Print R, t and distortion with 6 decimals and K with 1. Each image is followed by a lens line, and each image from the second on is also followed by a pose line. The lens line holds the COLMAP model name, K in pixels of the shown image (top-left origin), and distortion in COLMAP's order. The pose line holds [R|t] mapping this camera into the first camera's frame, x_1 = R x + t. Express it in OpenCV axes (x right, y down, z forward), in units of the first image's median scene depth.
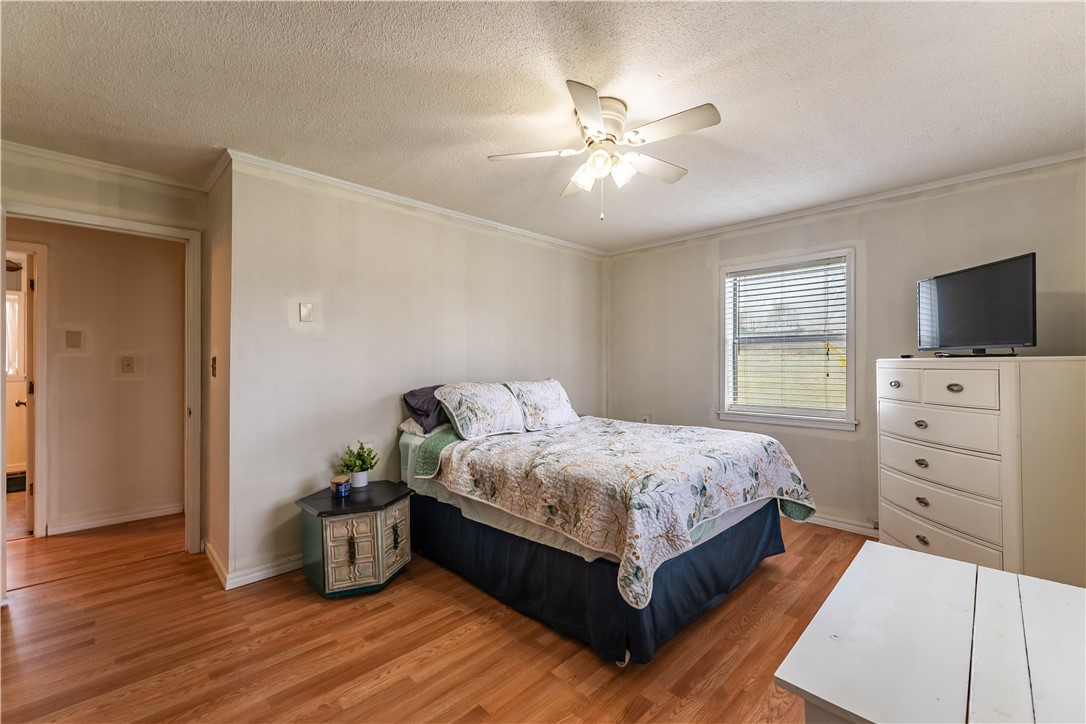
lens RADIAL K [[456.9, 0, 546.4], [0, 456.9, 358.5], [0, 0, 1]] dist [-0.001140, -0.000121]
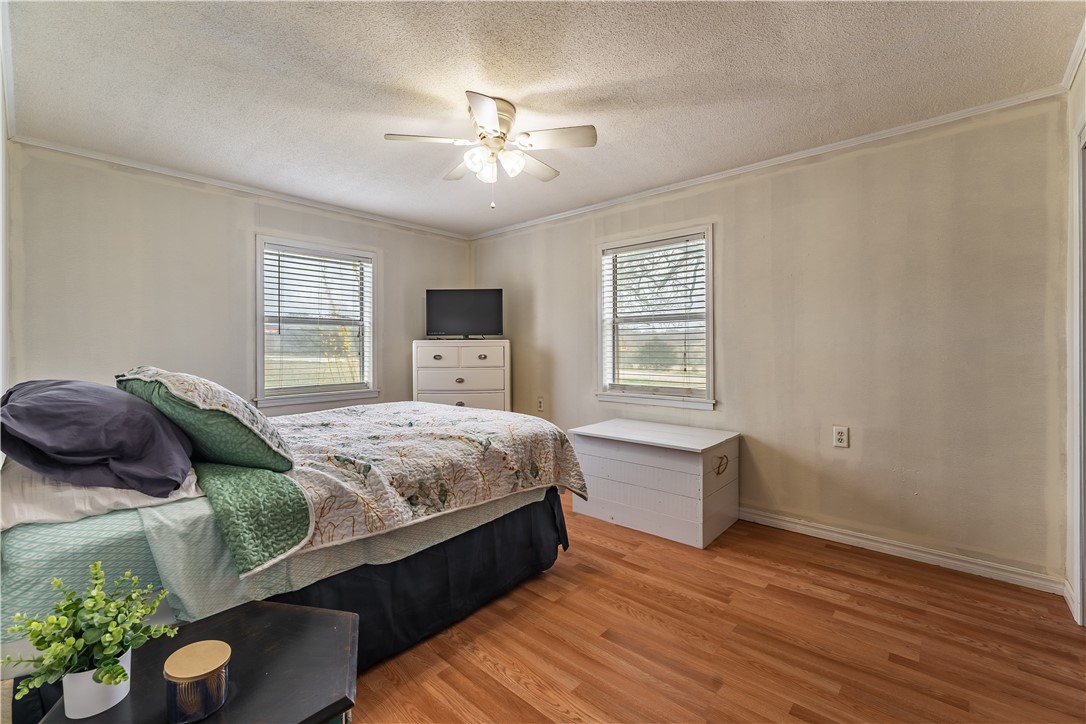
lens RADIAL K [[465.8, 0, 543.9], [0, 465.8, 348.2], [0, 0, 1]] dist [-0.000296, -0.000044]
pose [[-0.062064, 0.003823, 0.998065, -0.929297], [-0.003665, 0.999985, -0.004058, 0.036048], [-0.998065, -0.003910, -0.062049, 0.869409]]
